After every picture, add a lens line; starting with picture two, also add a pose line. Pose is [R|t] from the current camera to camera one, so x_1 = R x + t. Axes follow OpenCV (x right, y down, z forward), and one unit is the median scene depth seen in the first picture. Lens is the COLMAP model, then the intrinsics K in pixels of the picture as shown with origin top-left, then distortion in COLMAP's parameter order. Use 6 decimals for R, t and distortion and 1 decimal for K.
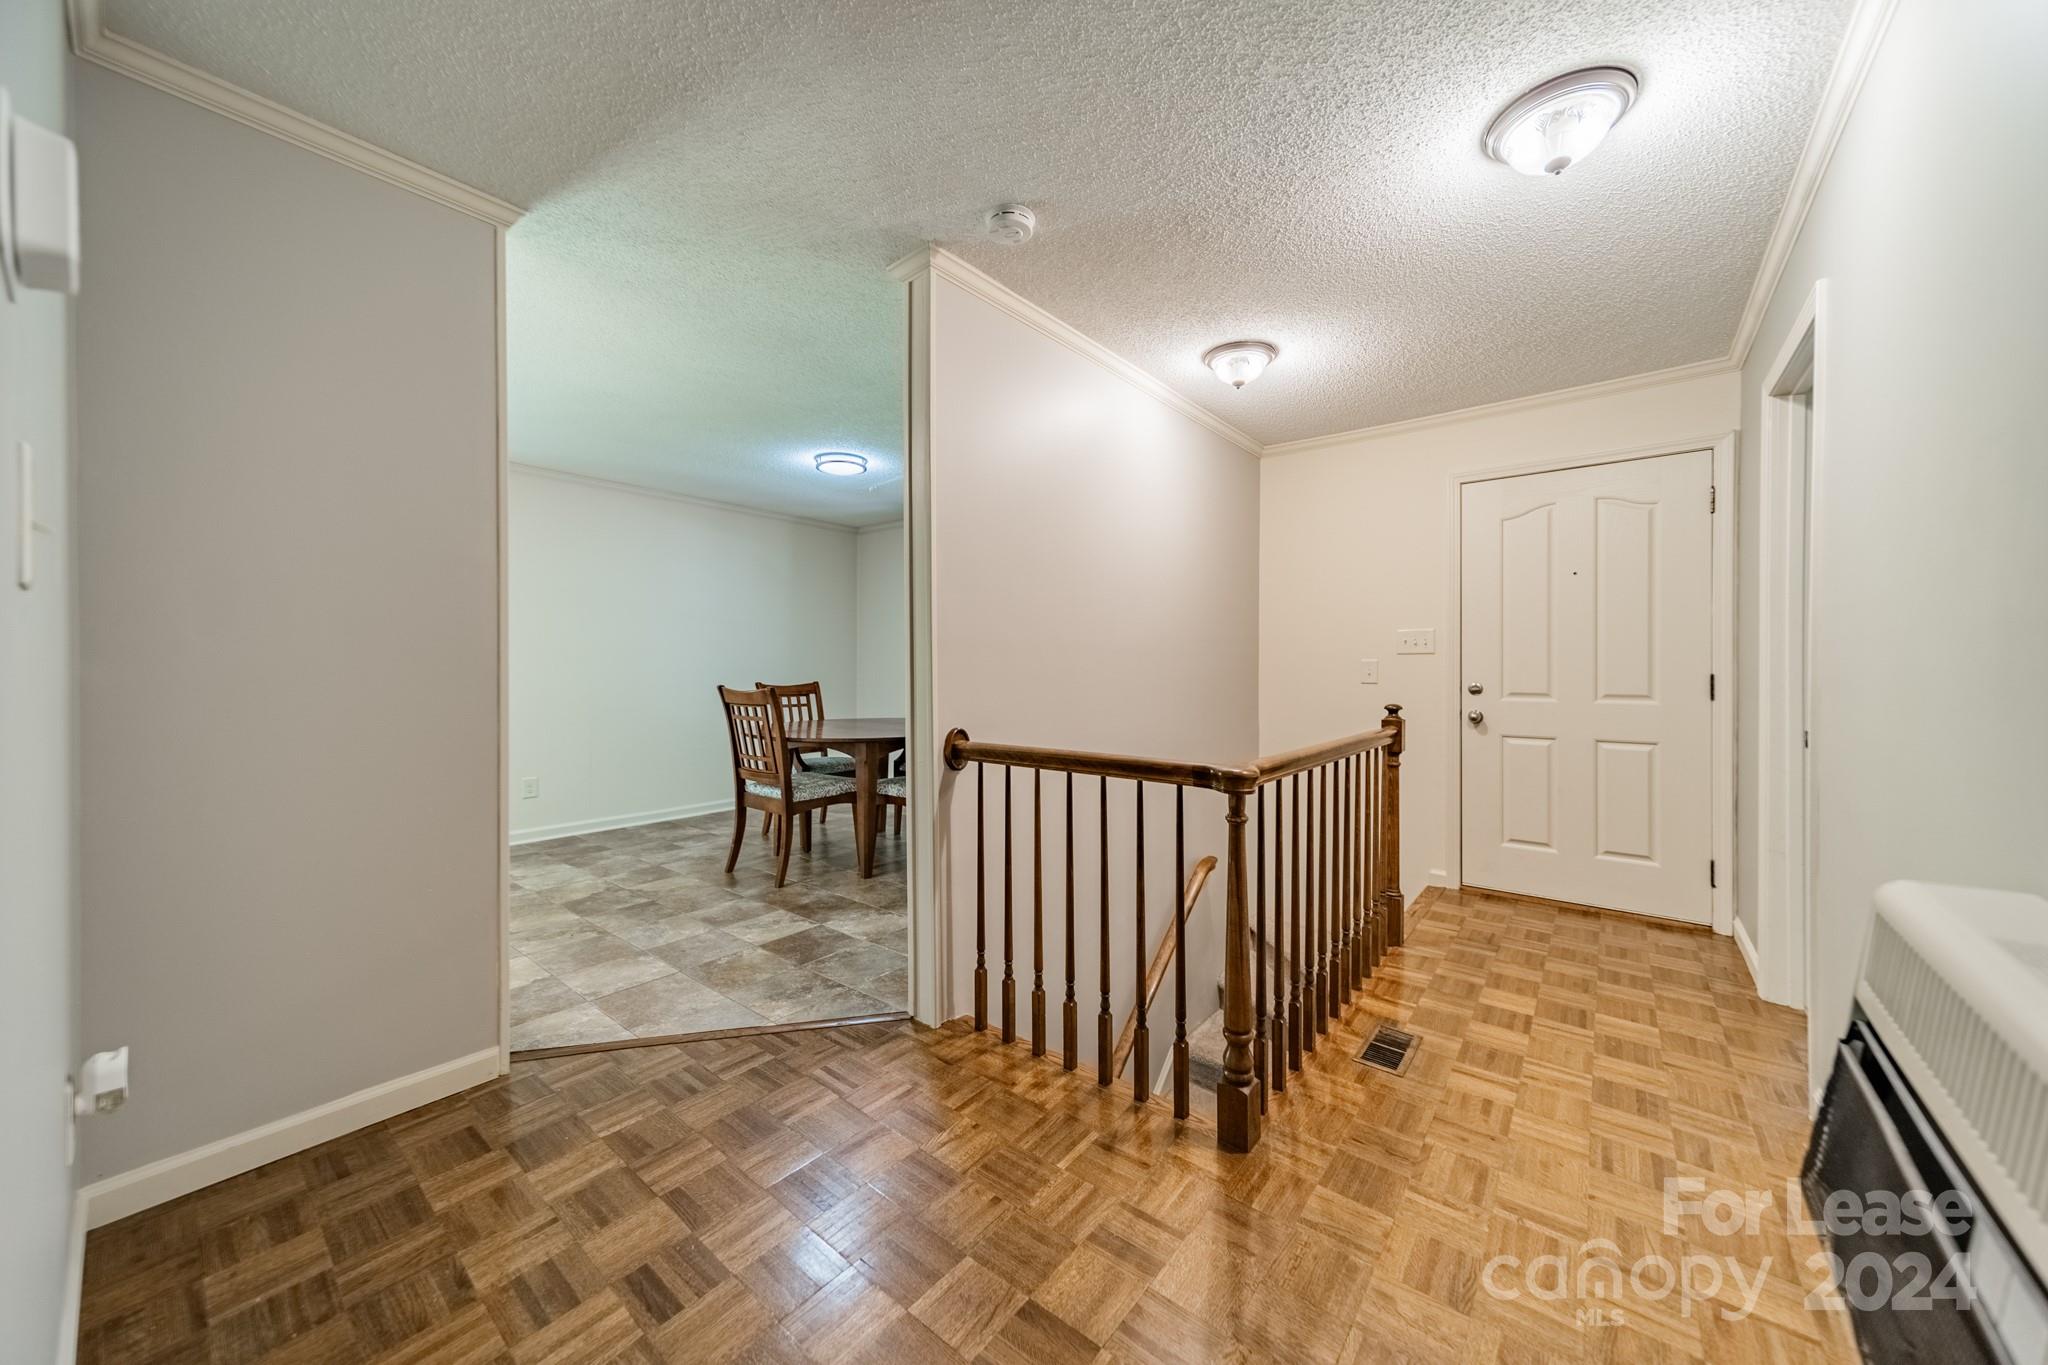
lens RADIAL K [[723.2, 0, 1019.9], [0, 723.2, 675.0], [0, 0, 1]] dist [0.008779, -0.000181]
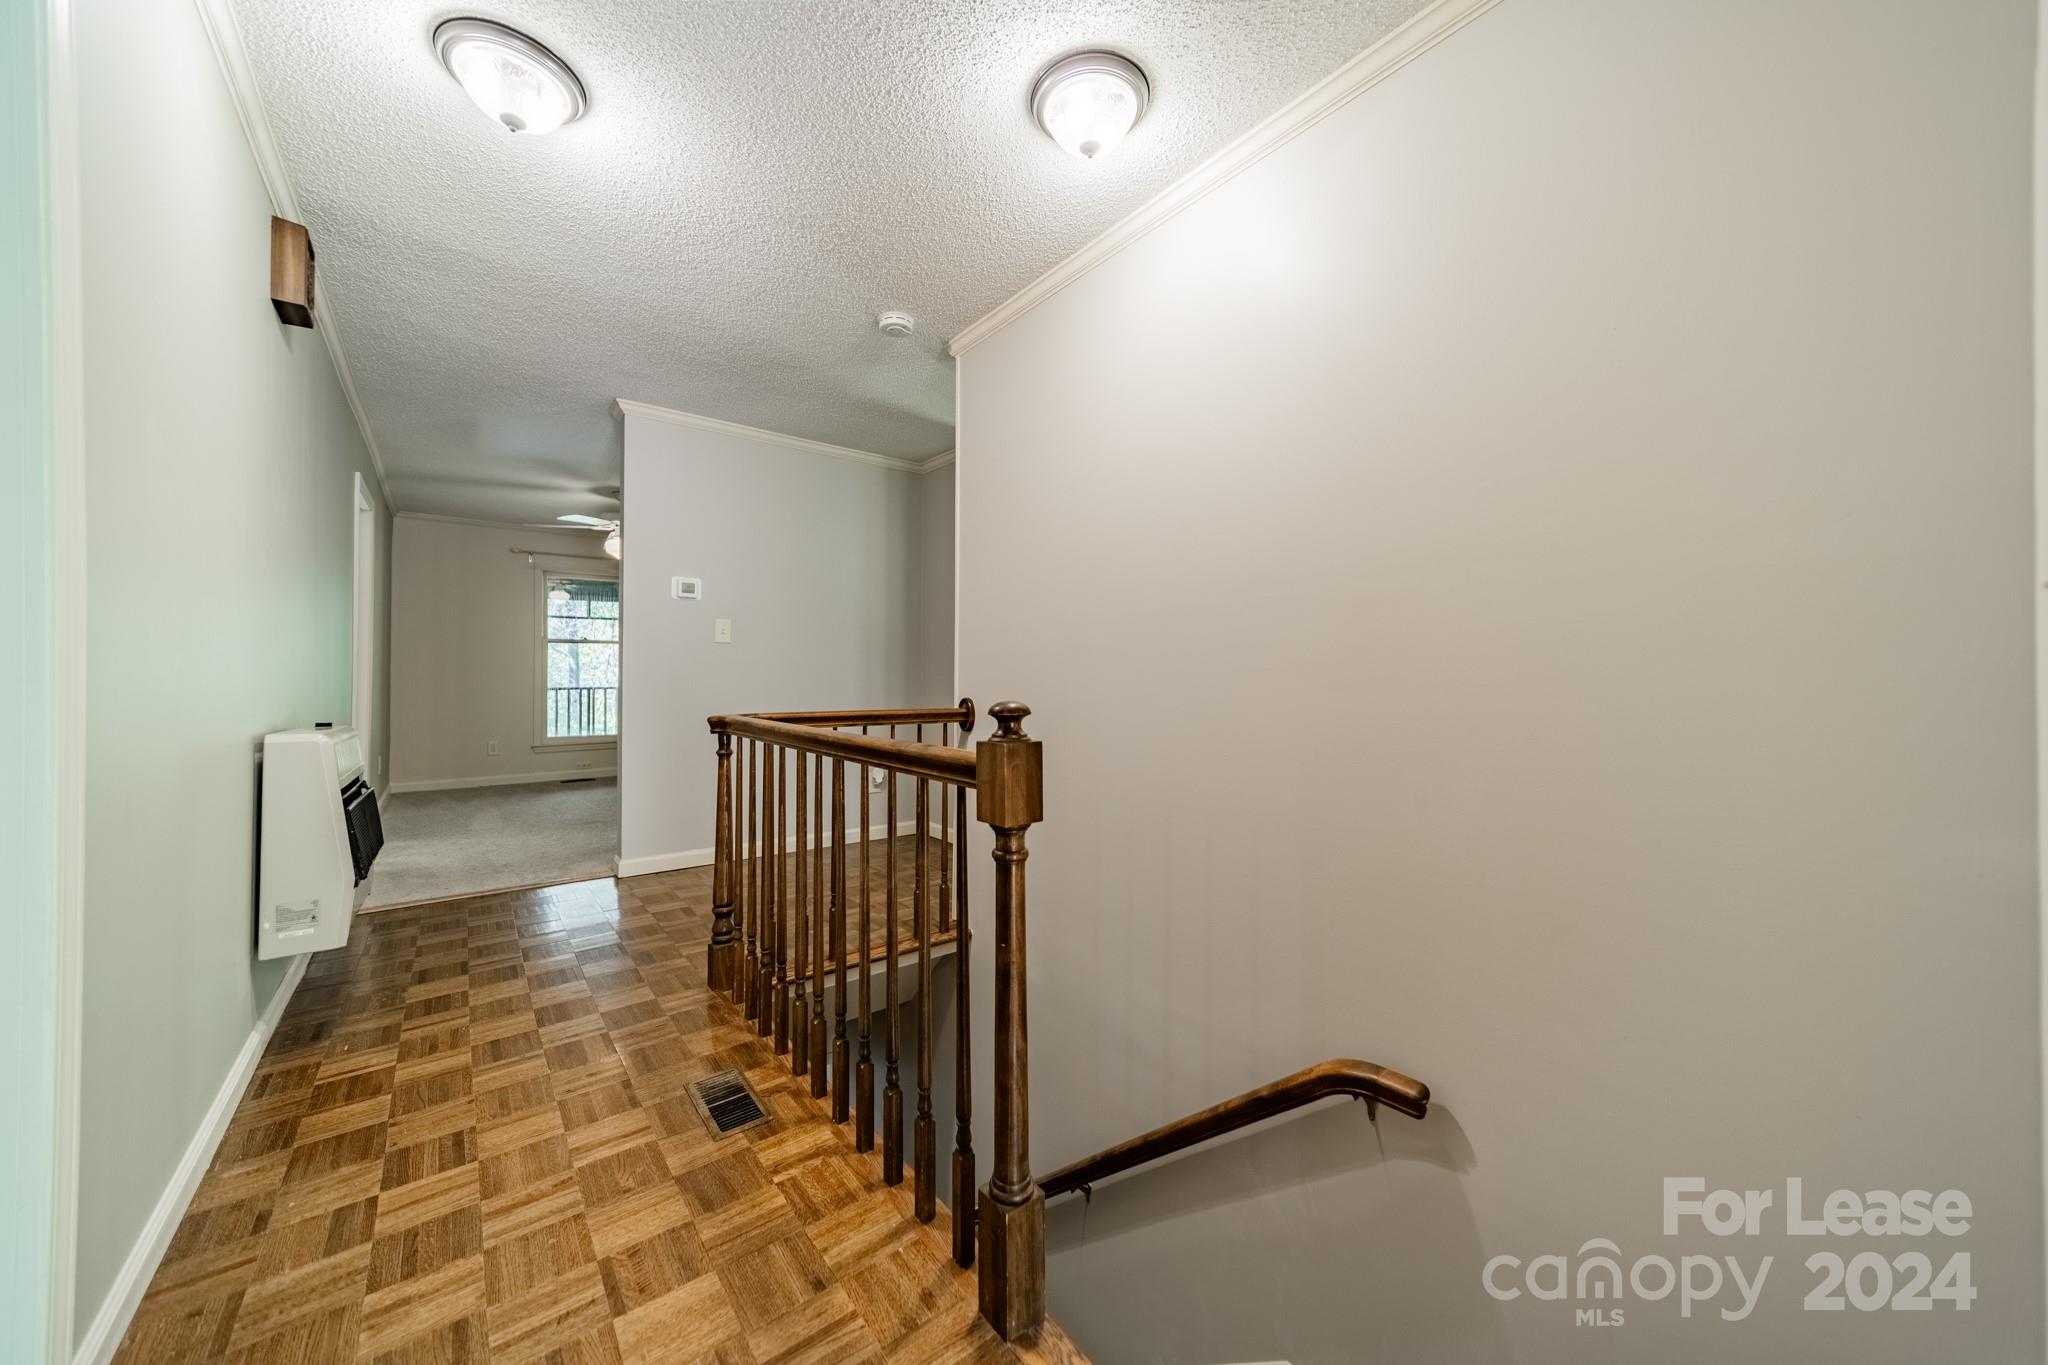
lens RADIAL K [[723.2, 0, 1013.1], [0, 723.2, 667.0], [0, 0, 1]] dist [0.008779, -0.000181]
pose [[-0.225259, -0.002045, -0.974297, 1.192820], [-0.007612, 0.999971, -0.000339, 0.030968], [0.974269, 0.007340, -0.225268, 1.452927]]
